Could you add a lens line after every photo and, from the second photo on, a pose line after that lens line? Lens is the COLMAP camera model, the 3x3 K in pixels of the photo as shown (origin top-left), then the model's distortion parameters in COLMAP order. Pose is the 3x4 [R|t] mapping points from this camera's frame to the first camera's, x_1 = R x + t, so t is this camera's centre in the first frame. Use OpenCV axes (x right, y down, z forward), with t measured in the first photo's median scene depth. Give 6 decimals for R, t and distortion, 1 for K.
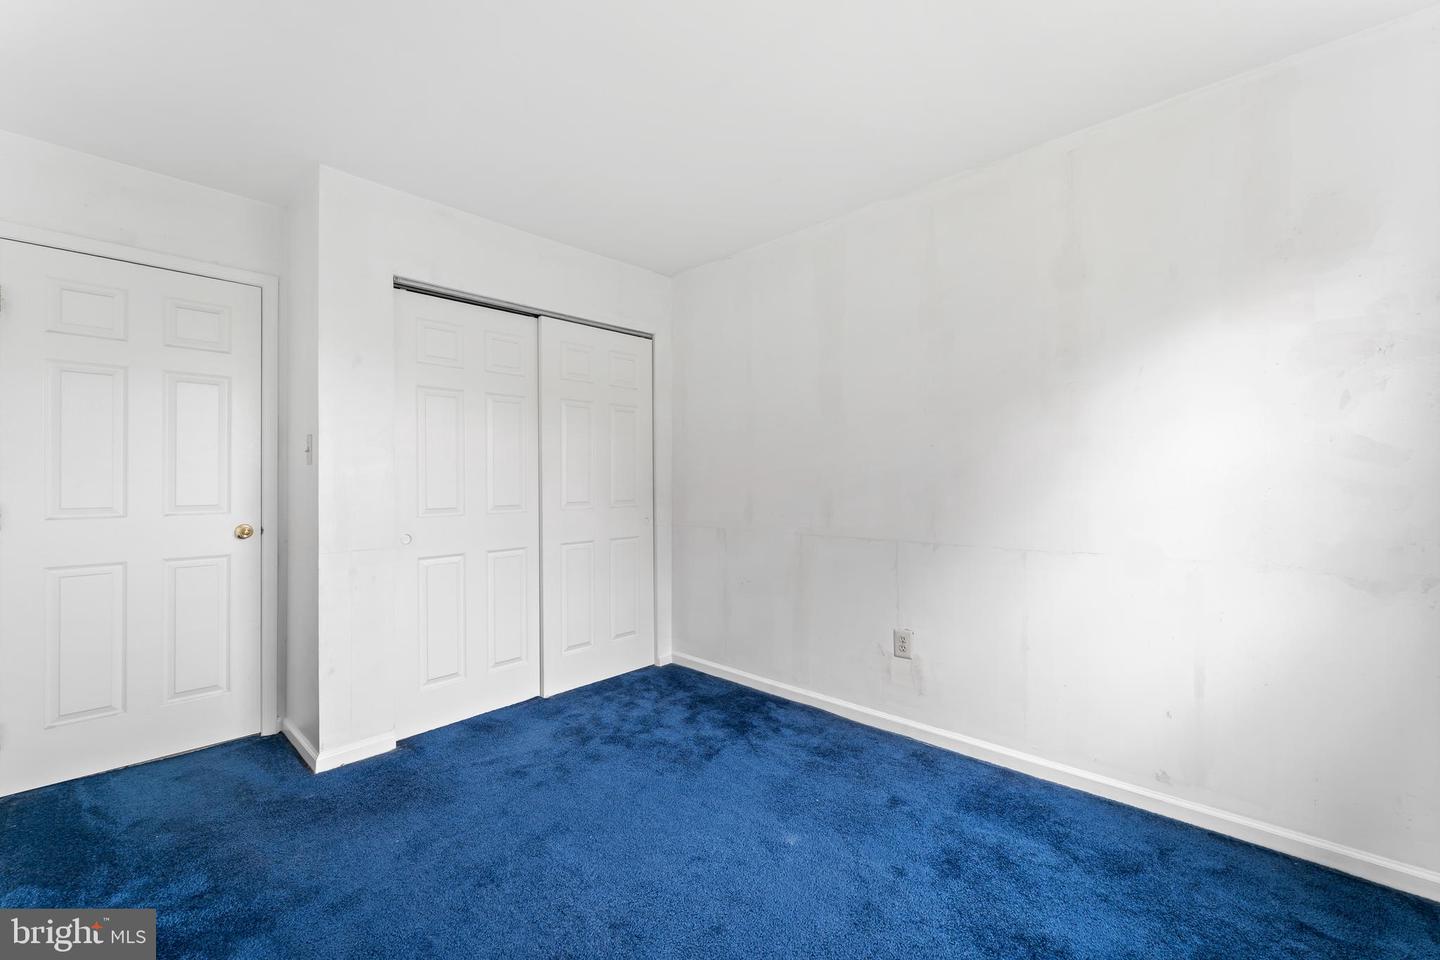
lens RADIAL K [[580.9, 0, 717.2], [0, 580.9, 483.4], [0, 0, 1]] dist [-0.000201, 0.001347]
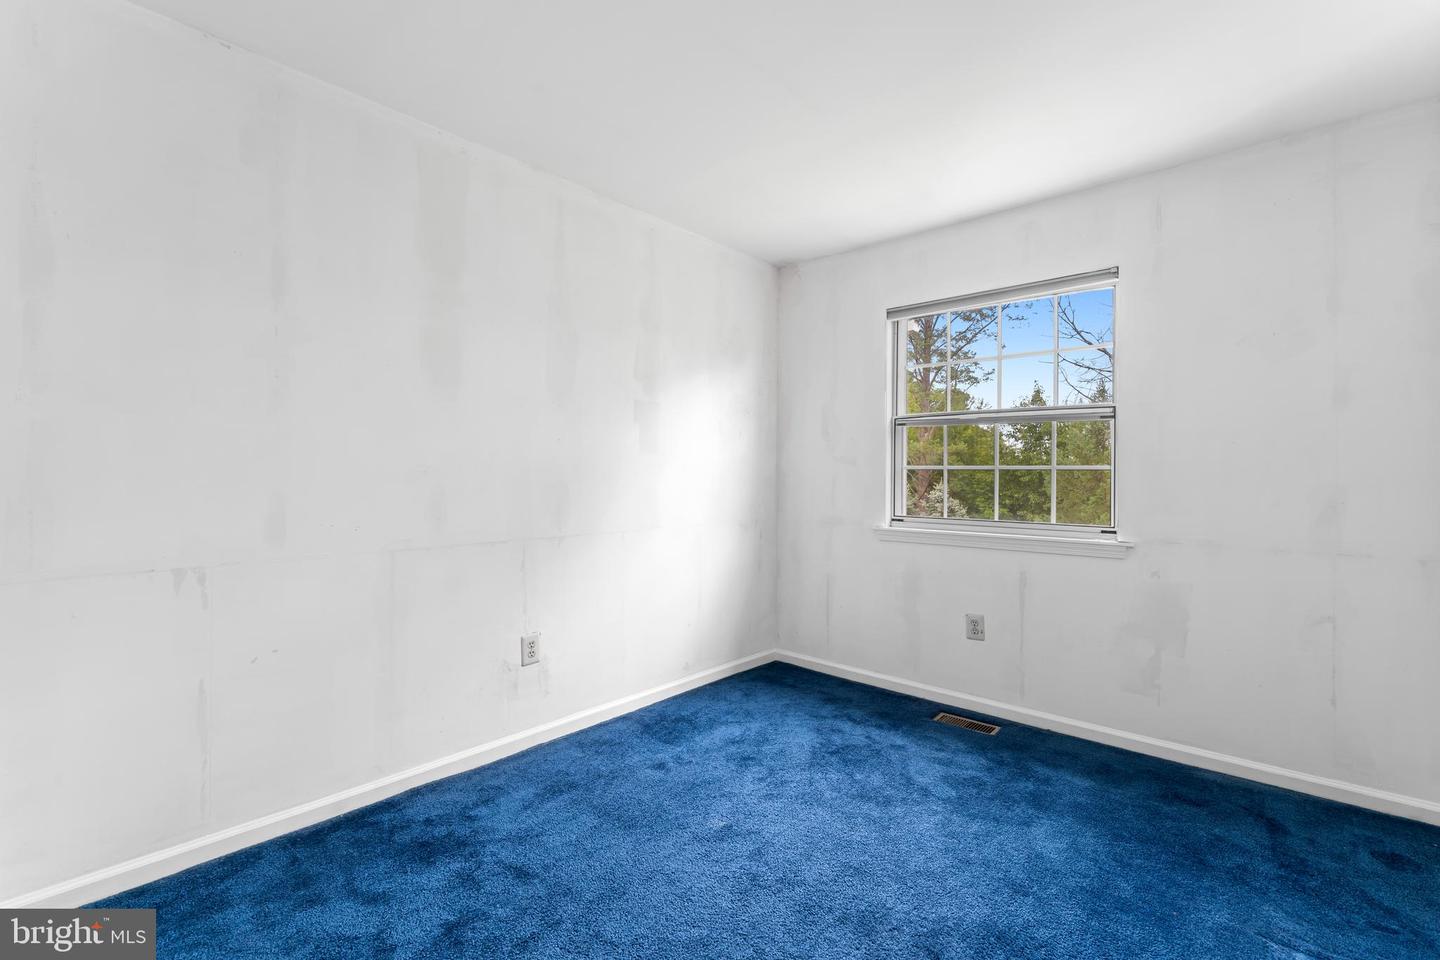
lens RADIAL K [[639.2, 0, 716.1], [0, 639.2, 477.2], [0, 0, 1]] dist [-0.002427, 0.000494]
pose [[-0.020274, -0.004660, 0.999784, -0.715073], [-0.003162, 0.999984, 0.004597, -0.005393], [-0.999789, -0.003068, -0.020288, 0.729782]]
